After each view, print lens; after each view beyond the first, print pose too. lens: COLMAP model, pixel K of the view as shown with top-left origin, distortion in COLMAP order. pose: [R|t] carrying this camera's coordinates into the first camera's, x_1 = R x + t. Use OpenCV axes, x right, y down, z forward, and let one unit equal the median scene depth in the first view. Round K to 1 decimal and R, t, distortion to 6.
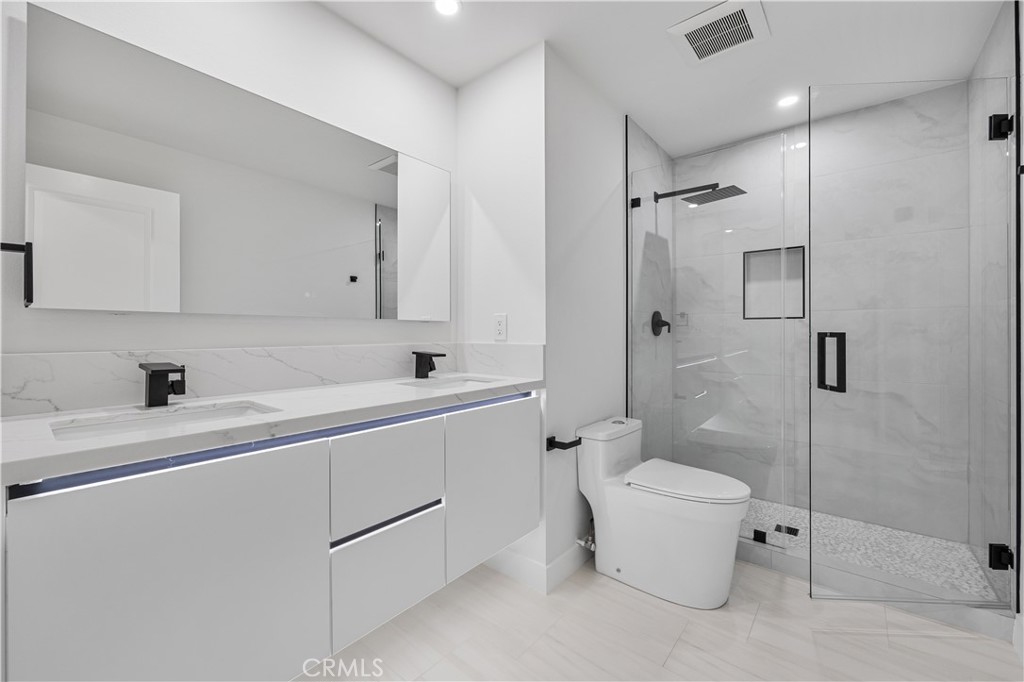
lens RADIAL K [[428.6, 0, 512.0], [0, 428.6, 341.0], [0, 0, 1]] dist [-0.001032, -0.000159]
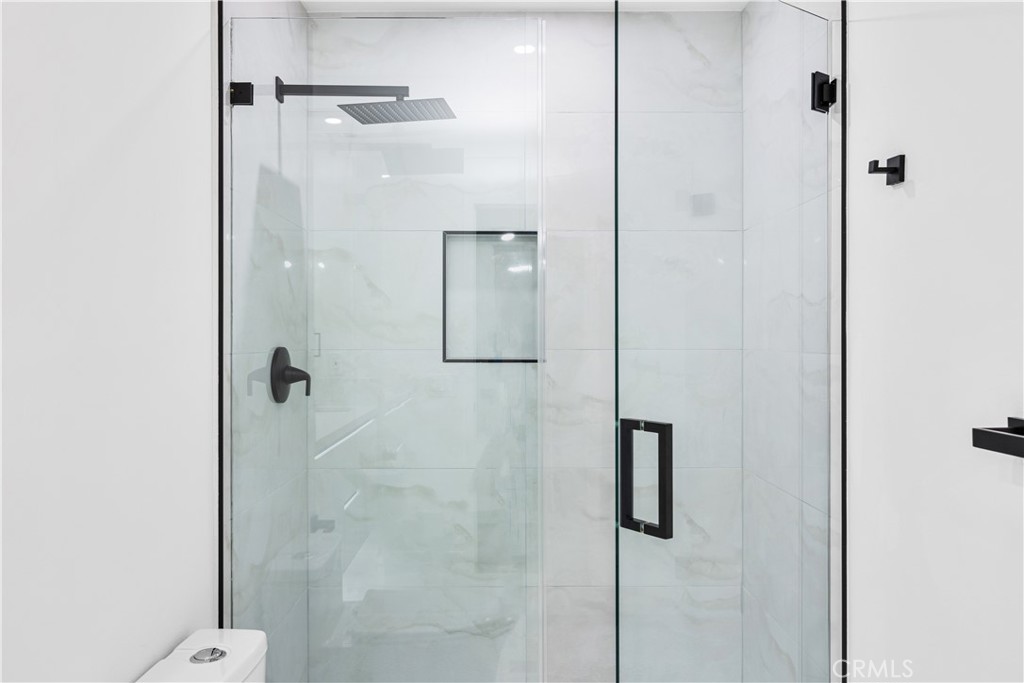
lens RADIAL K [[785.4, 0, 512.0], [0, 785.4, 341.5], [0, 0, 1]] dist [0.001212, 0.003411]
pose [[0.774552, 0.001816, 0.632507, 0.011602], [0.005735, 0.999935, -0.009894, -0.073693], [-0.632484, 0.011291, 0.774491, 0.248332]]
